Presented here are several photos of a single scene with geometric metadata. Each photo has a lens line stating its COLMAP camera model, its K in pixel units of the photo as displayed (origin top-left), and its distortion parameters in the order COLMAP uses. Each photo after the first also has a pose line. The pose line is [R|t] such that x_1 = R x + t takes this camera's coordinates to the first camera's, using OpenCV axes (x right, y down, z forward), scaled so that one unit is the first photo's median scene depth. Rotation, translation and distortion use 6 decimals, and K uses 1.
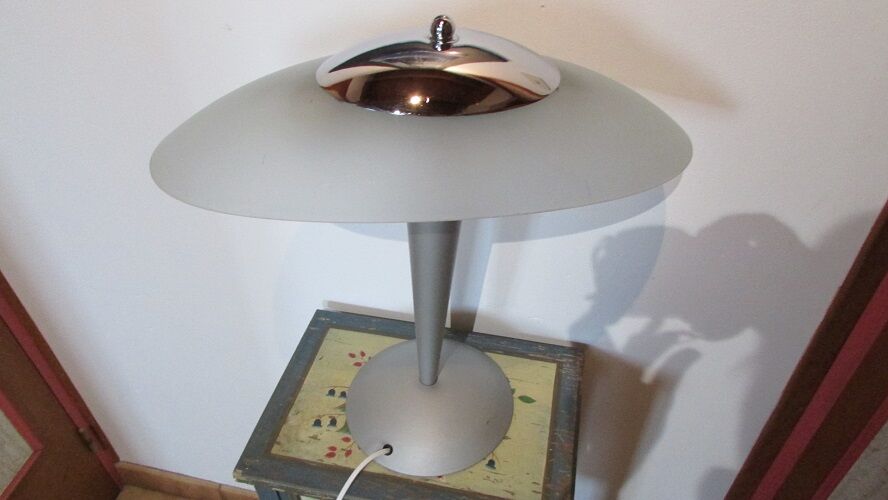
lens RADIAL K [[624.7, 0, 443.7], [0, 624.7, 251.0], [0, 0, 1]] dist [-0.001372, -0.011424]
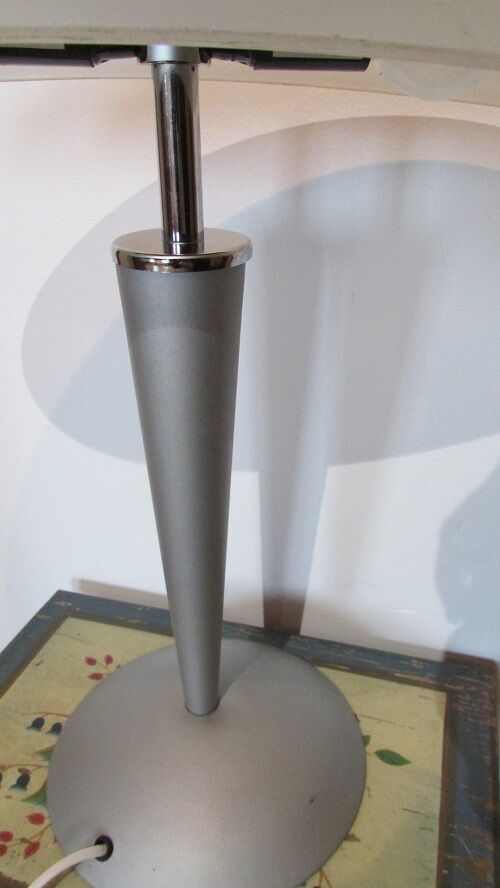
lens RADIAL K [[624.7, 0, 249.2], [0, 624.7, 447.4], [0, 0, 1]] dist [-0.001372, -0.011424]
pose [[0.995615, 0.014769, -0.092370, 0.058343], [-0.036930, 0.969305, -0.243072, 0.116982], [0.085945, 0.245418, 0.965600, 0.421002]]
